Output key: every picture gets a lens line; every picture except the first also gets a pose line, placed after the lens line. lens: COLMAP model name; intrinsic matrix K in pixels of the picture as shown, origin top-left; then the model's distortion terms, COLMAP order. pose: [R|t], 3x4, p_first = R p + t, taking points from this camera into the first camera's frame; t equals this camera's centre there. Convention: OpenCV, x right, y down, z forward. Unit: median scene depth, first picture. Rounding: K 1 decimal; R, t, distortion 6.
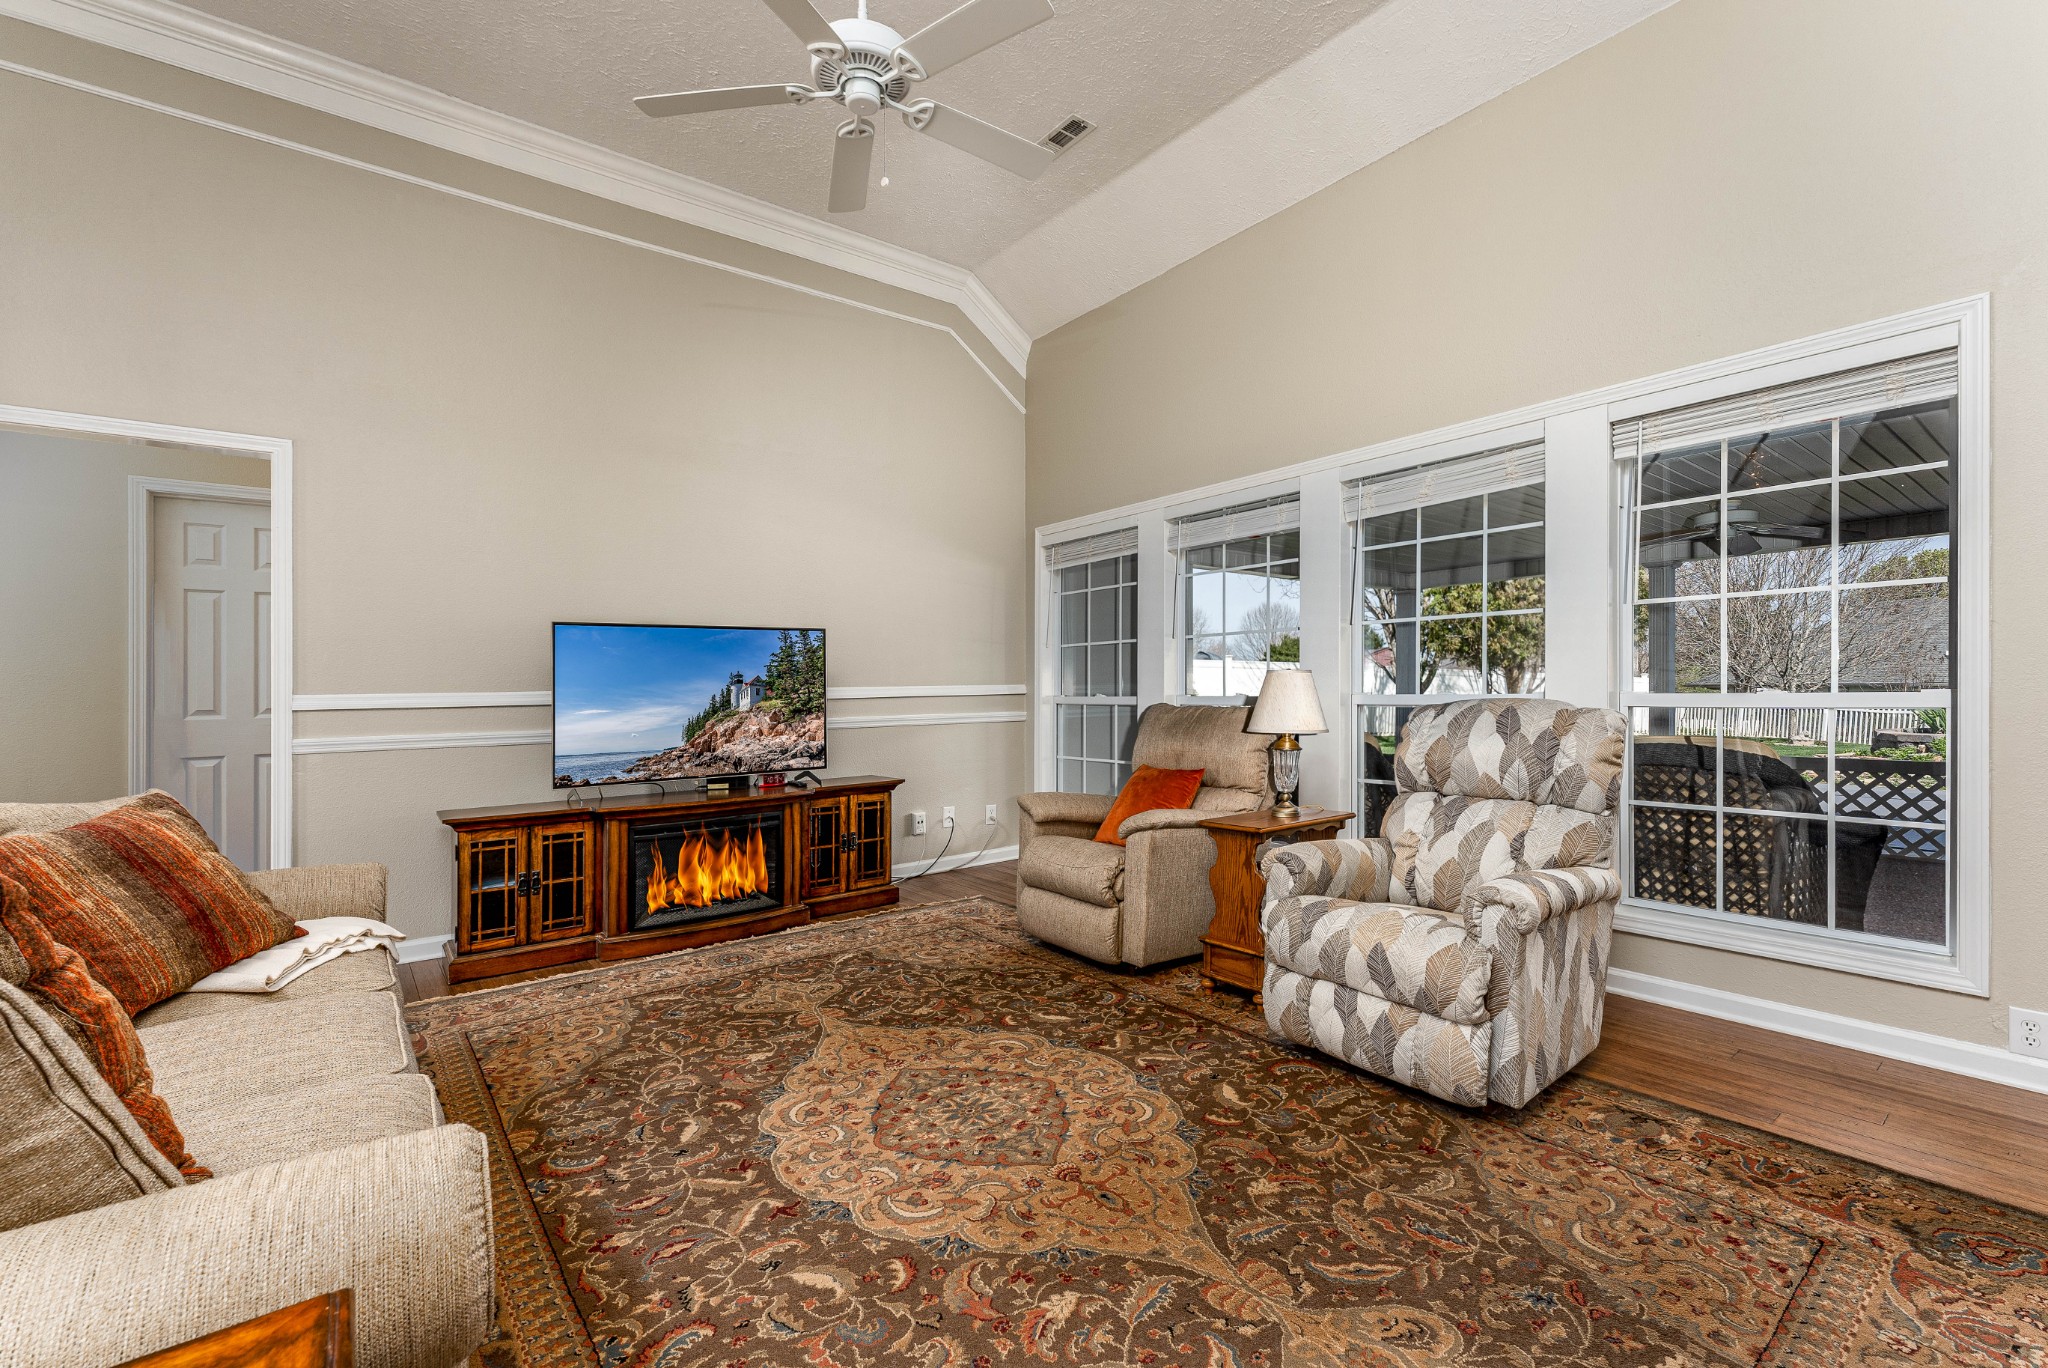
lens RADIAL K [[901.4, 0, 1058.0], [0, 901.4, 686.5], [0, 0, 1]] dist [-0.002575, -0.000262]
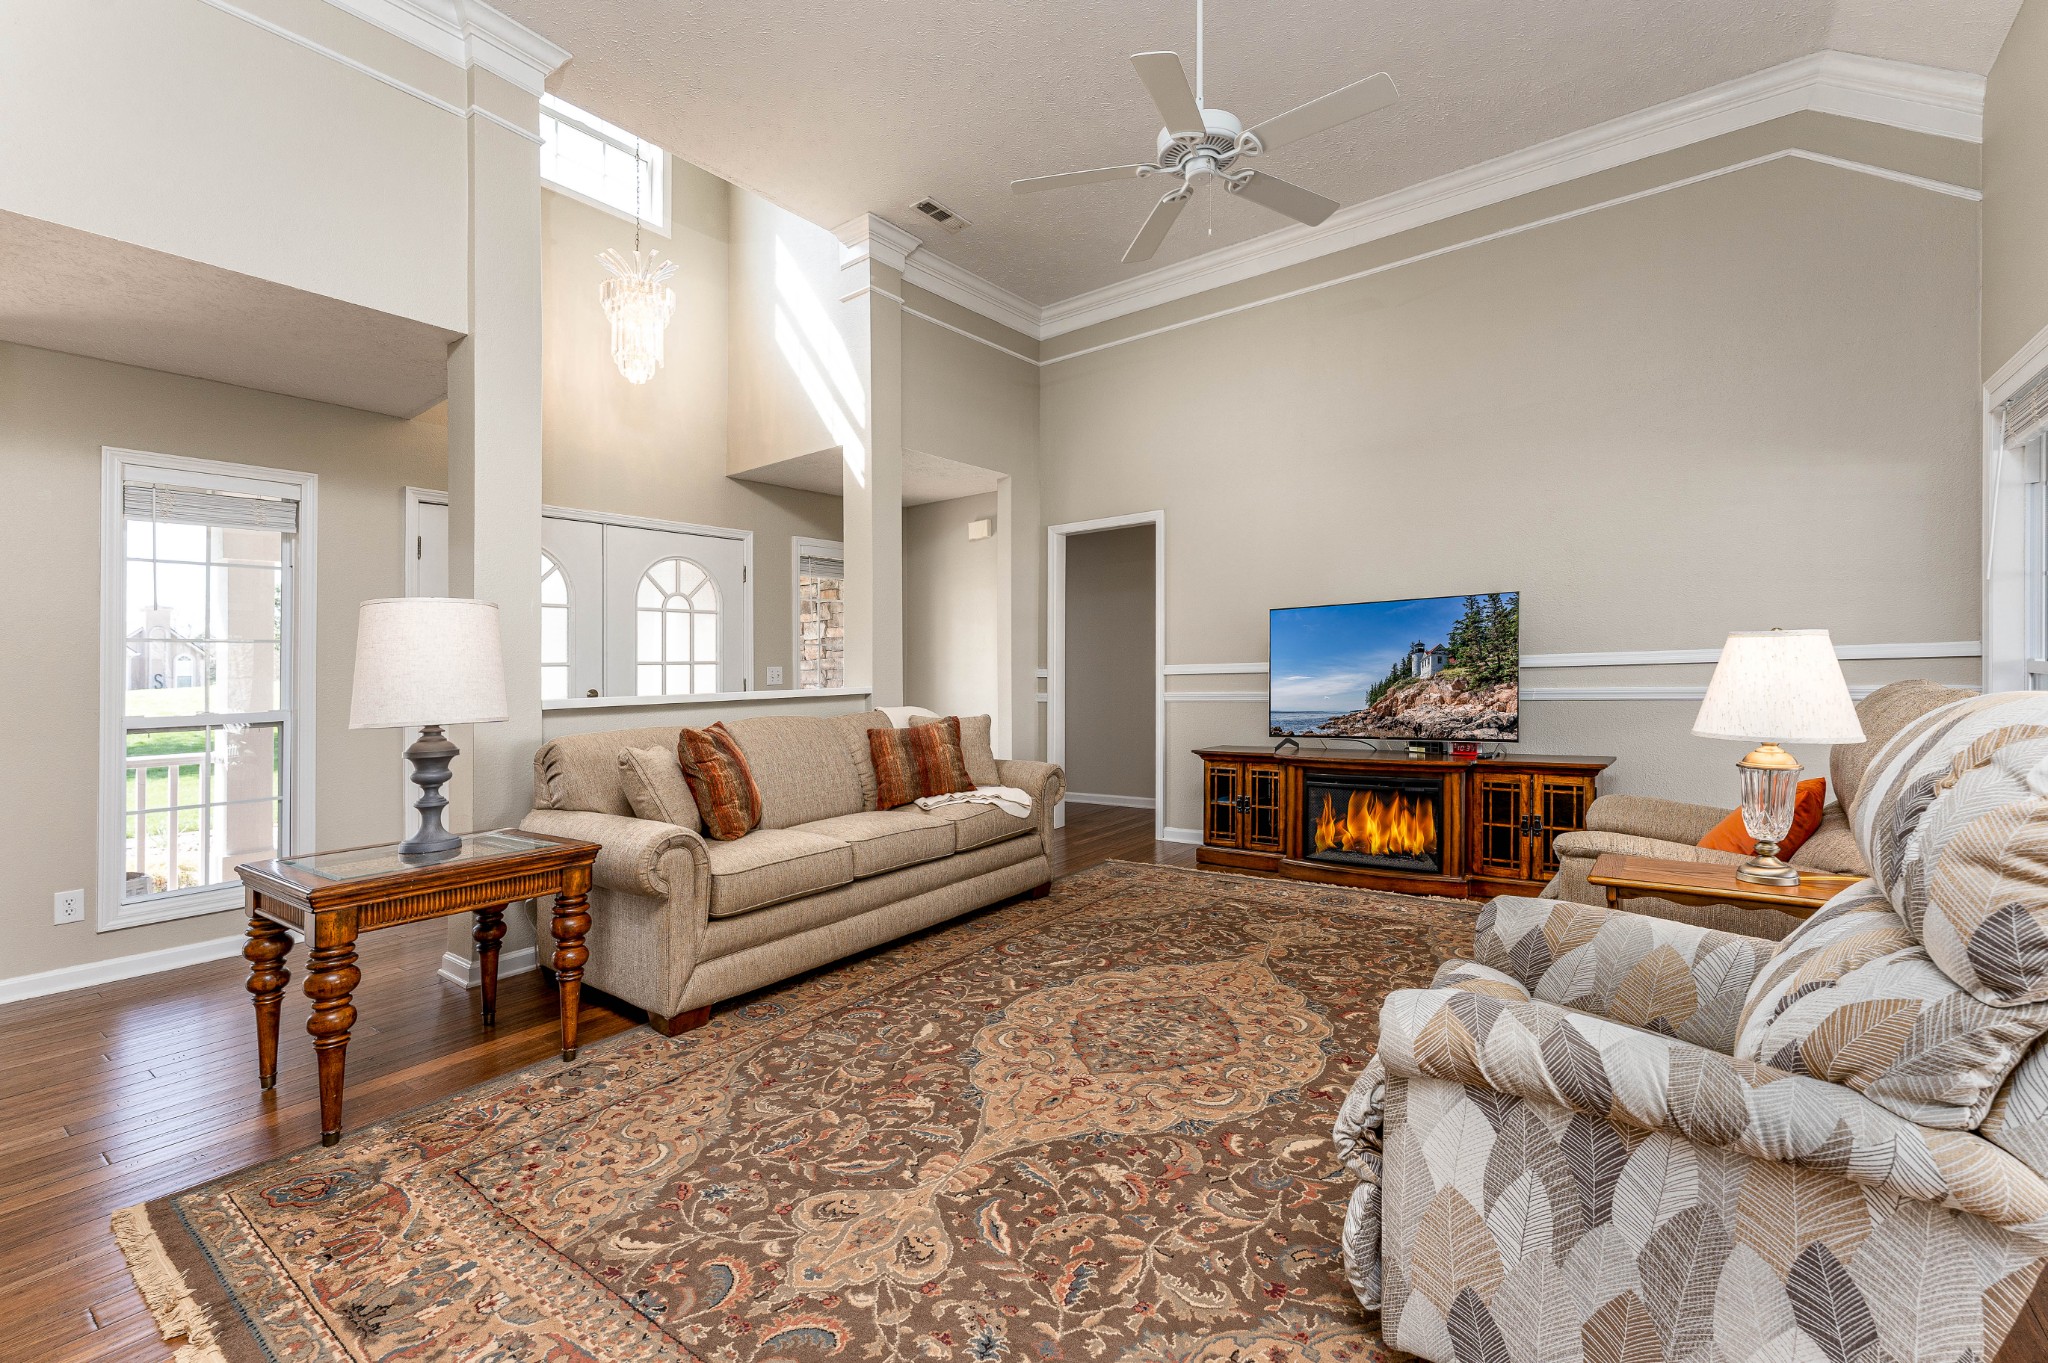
lens RADIAL K [[884.7, 0, 1024.0], [0, 884.7, 681.5], [0, 0, 1]] dist [0.002874, -0.025126]
pose [[0.238862, 0.021706, -0.970811, 0.600809], [0.024859, 0.999286, 0.028460, -0.011355], [0.970735, -0.030932, 0.238151, 0.359800]]
